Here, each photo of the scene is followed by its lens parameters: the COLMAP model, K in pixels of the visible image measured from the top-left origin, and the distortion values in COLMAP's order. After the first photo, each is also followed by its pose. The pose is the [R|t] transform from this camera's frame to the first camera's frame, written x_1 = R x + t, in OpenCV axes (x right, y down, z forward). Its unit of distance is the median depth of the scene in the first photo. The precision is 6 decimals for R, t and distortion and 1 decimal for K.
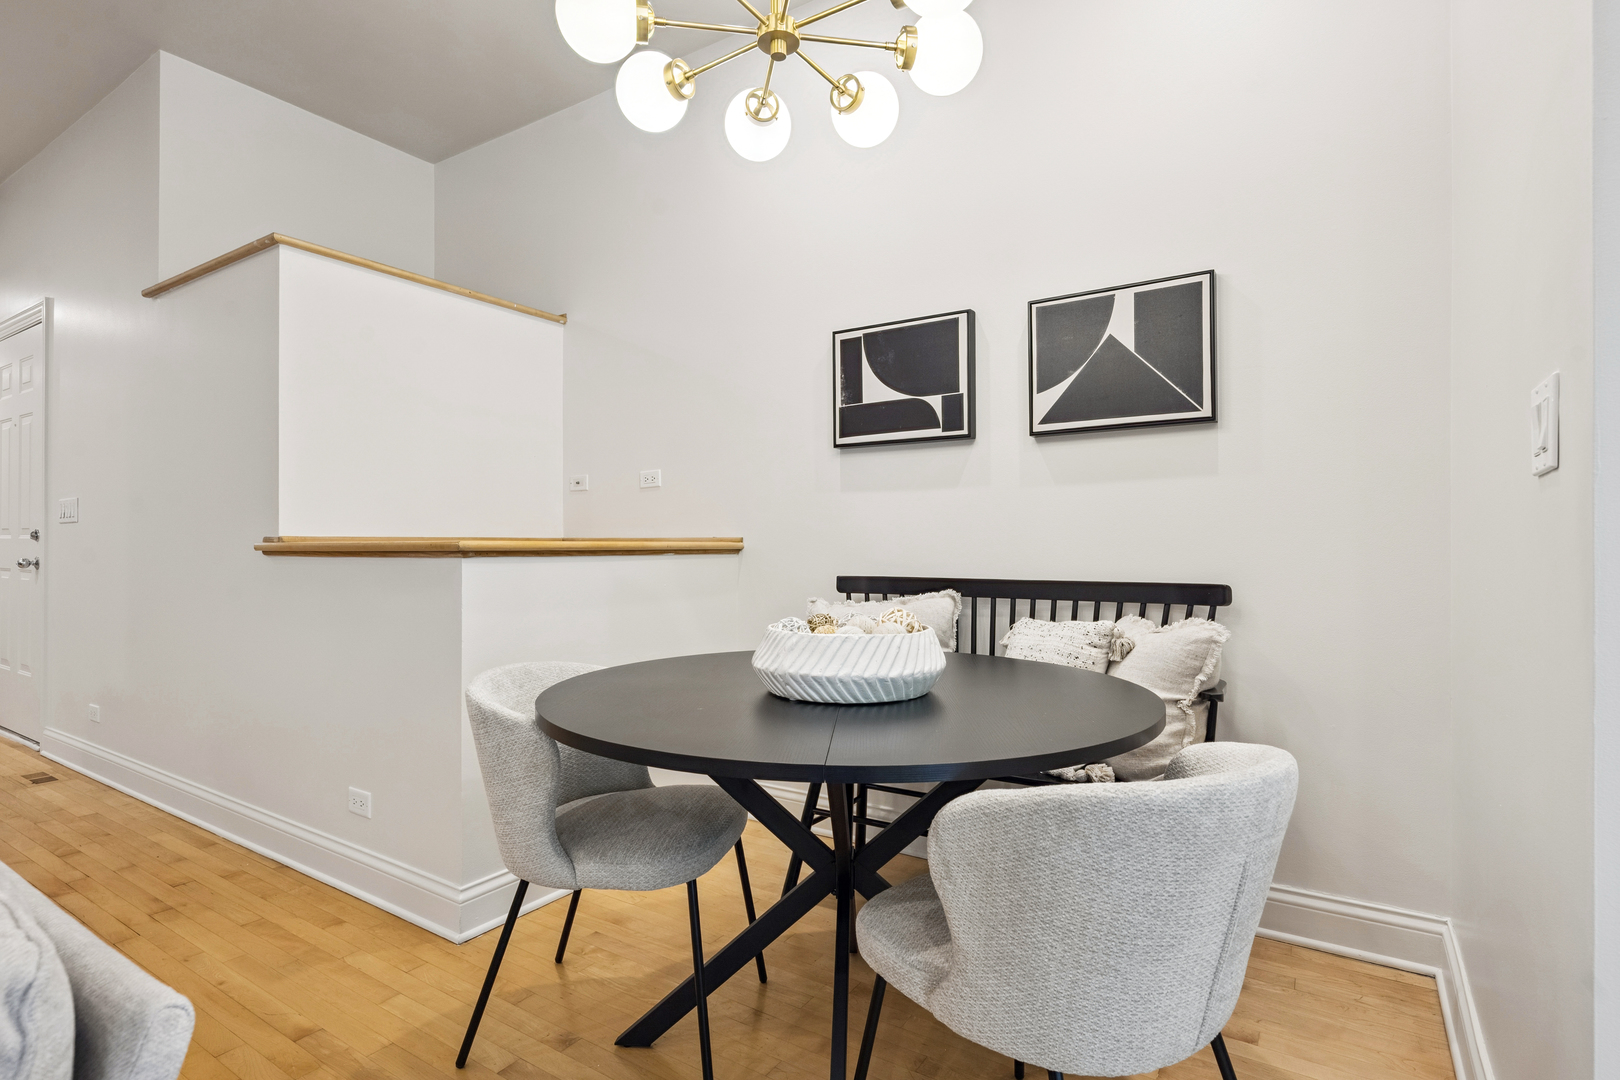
lens RADIAL K [[804.1, 0, 810.0], [0, 804.1, 540.0], [0, 0, 1]] dist [-0.000088, -0.000077]
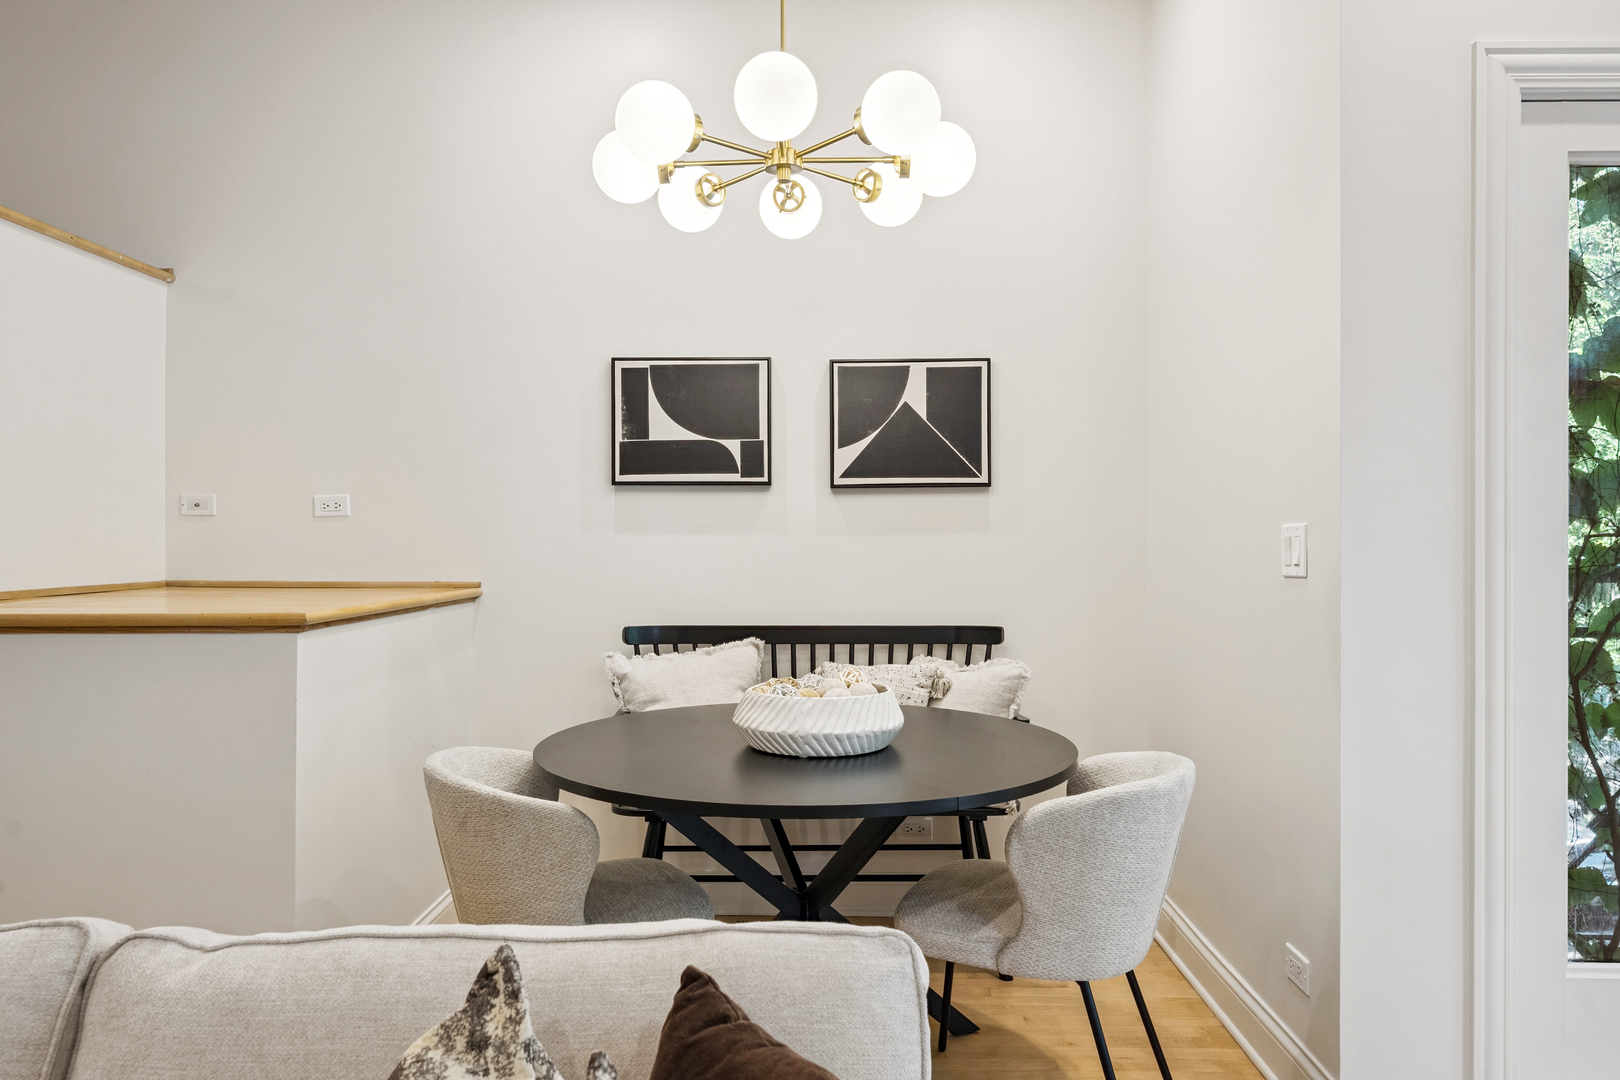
lens RADIAL K [[1078.4, 0, 807.5], [0, 1078.4, 534.5], [0, 0, 1]] dist [0.017746, 0.000835]
pose [[0.851624, 0.002767, 0.524146, -0.489278], [-0.003504, 0.999994, 0.000414, -0.069796], [-0.524142, -0.002190, 0.851628, -0.180007]]
